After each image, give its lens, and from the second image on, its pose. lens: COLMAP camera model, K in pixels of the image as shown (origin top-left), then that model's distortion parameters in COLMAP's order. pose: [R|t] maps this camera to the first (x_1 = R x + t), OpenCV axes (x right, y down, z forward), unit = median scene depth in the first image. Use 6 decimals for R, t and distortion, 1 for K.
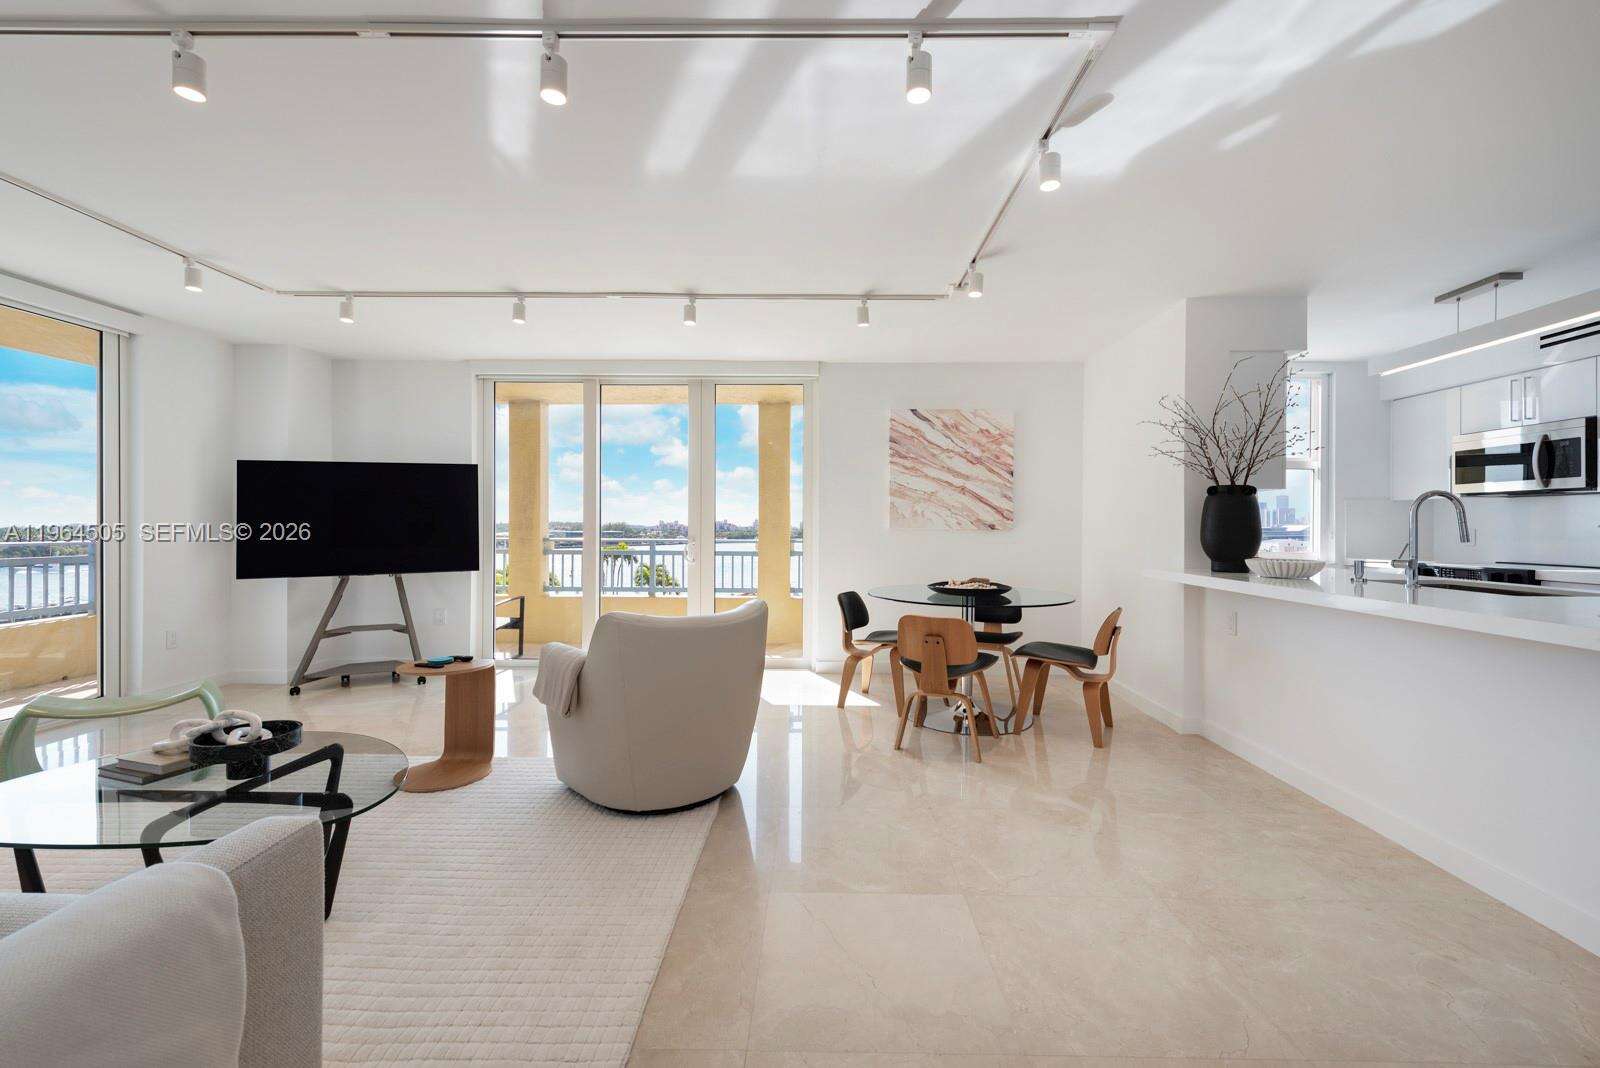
lens RADIAL K [[636.5, 0, 822.0], [0, 636.5, 524.2], [0, 0, 1]] dist [-0.000758, -0.000183]
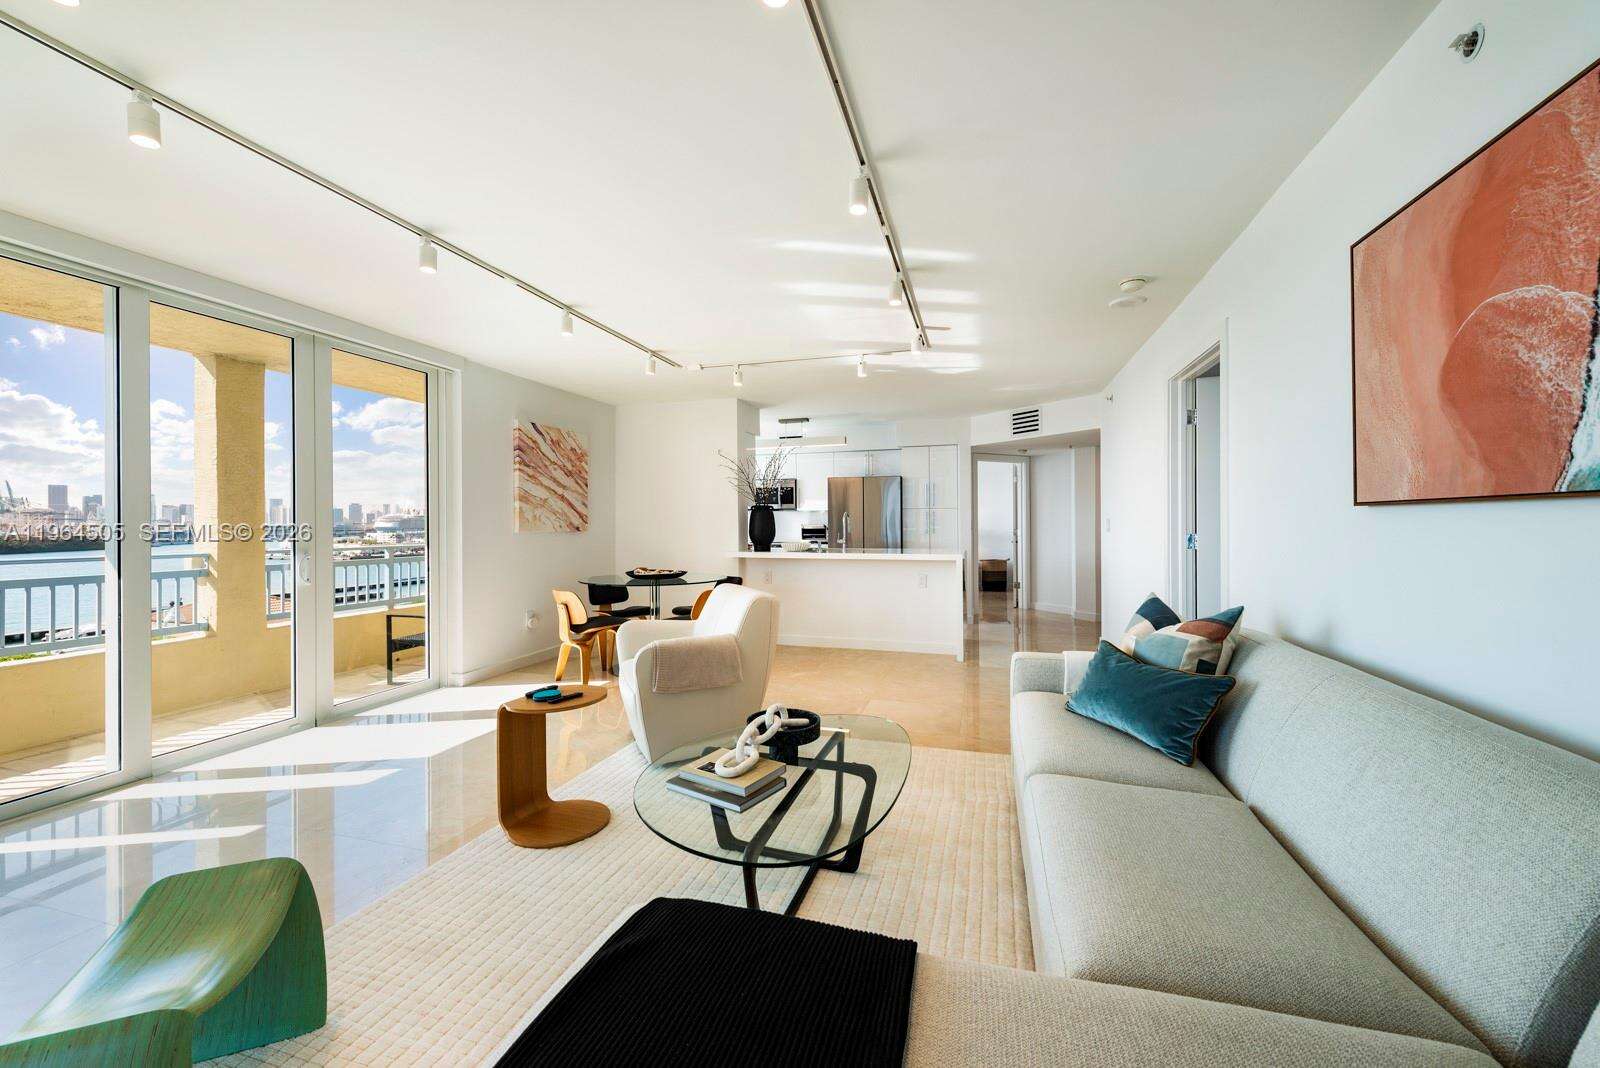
lens RADIAL K [[636.5, 0, 822.0], [0, 636.5, 524.2], [0, 0, 1]] dist [-0.000758, -0.000183]
pose [[0.246371, -0.006504, 0.969154, -0.799266], [0.008055, 0.999957, 0.004663, -0.006642], [-0.969142, 0.006658, 0.246412, 0.247166]]
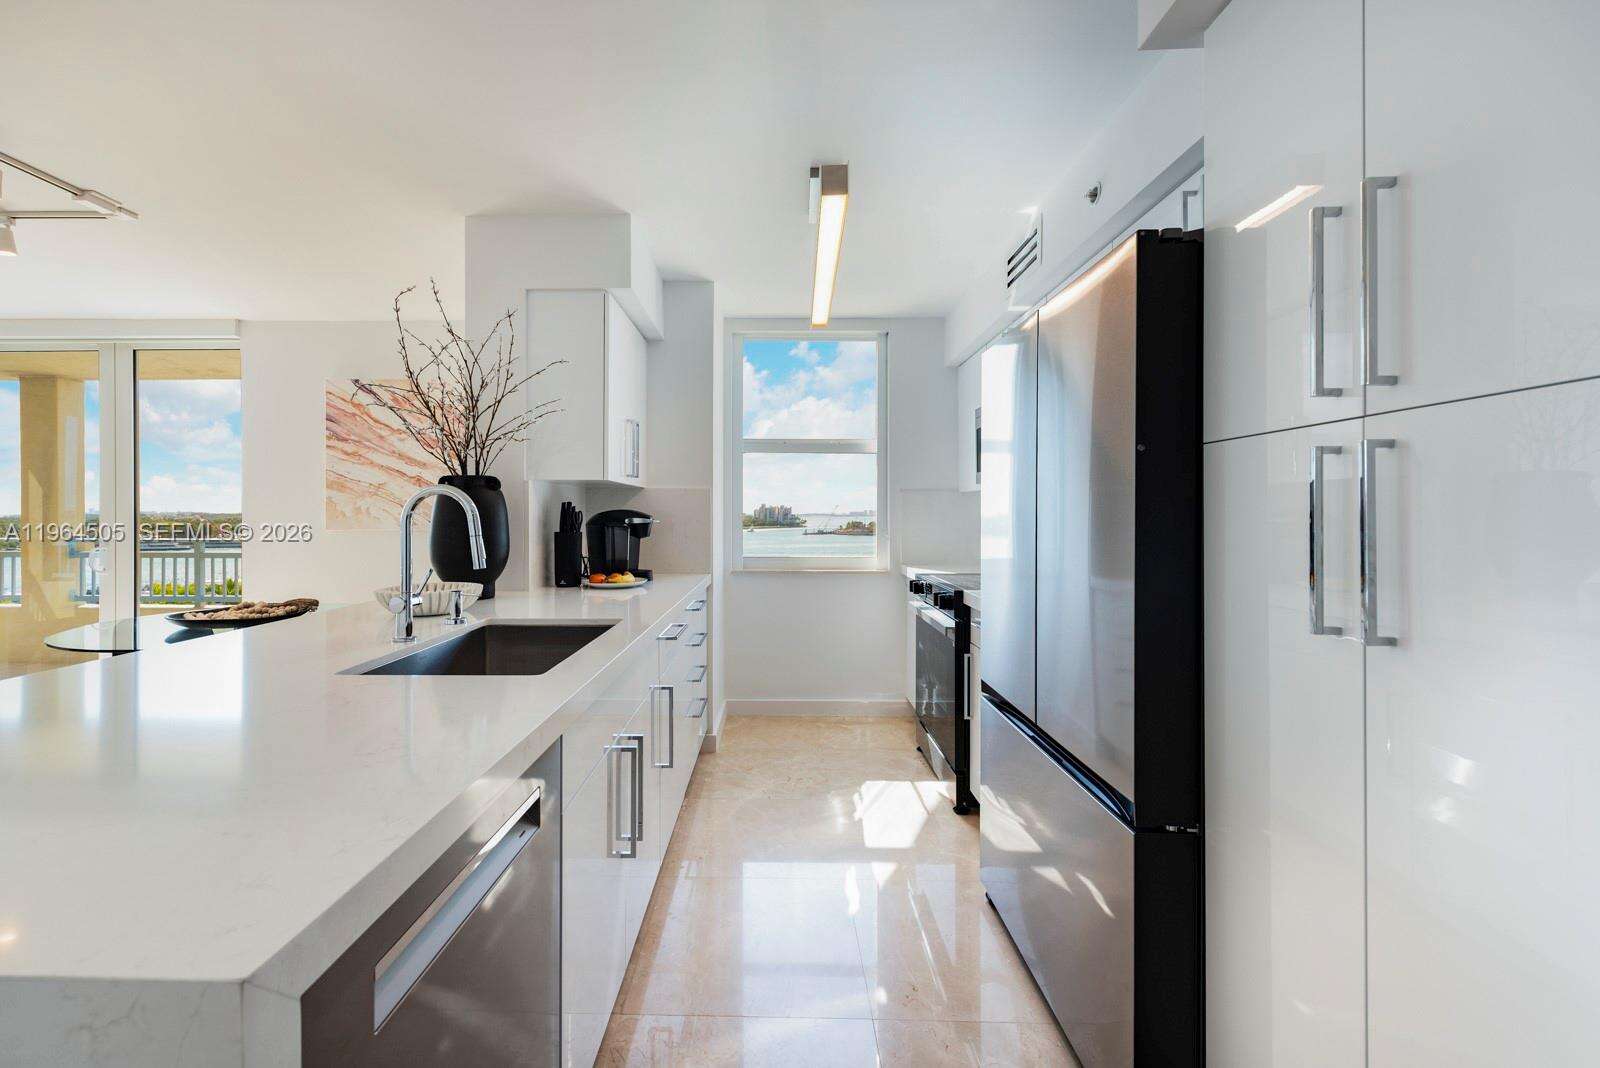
lens RADIAL K [[644.7, 0, 796.7], [0, 644.7, 519.0], [0, 0, 1]] dist [-0.000885, -0.000429]
pose [[0.999970, -0.001761, -0.007533, 0.700361], [0.001821, 0.999967, 0.007943, -0.011780], [0.007519, -0.007957, 0.999940, 0.198559]]
